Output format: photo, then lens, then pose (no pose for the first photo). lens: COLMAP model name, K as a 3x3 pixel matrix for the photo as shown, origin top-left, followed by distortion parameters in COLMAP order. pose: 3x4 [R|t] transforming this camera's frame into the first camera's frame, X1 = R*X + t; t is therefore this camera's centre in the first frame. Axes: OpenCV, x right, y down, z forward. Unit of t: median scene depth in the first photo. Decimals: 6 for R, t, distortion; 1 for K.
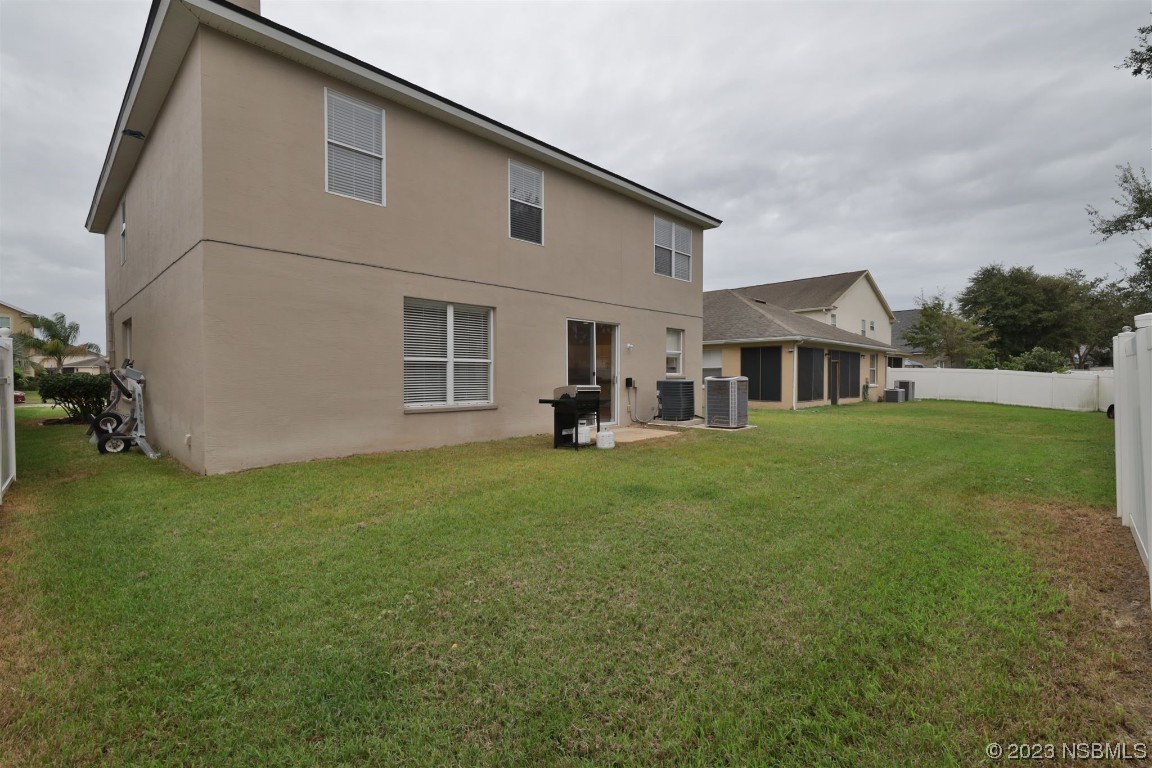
lens RADIAL K [[532.7, 0, 568.3], [0, 532.7, 385.9], [0, 0, 1]] dist [-0.001379, 0.000411]
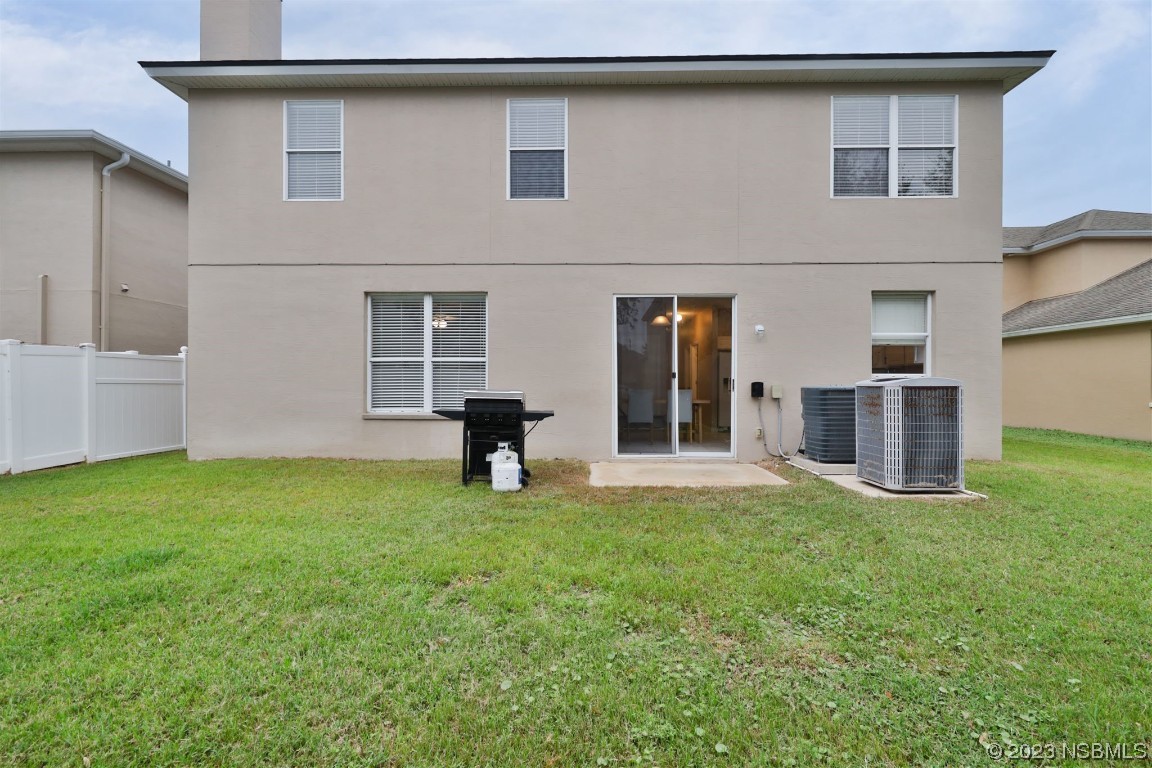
lens RADIAL K [[532.7, 0, 575.2], [0, 532.7, 382.1], [0, 0, 1]] dist [-0.001379, 0.000411]
pose [[0.669090, 0.003452, -0.743173, 0.532468], [-0.016068, 0.999823, -0.009822, -0.006661], [0.743007, 0.018513, 0.669027, 0.559409]]
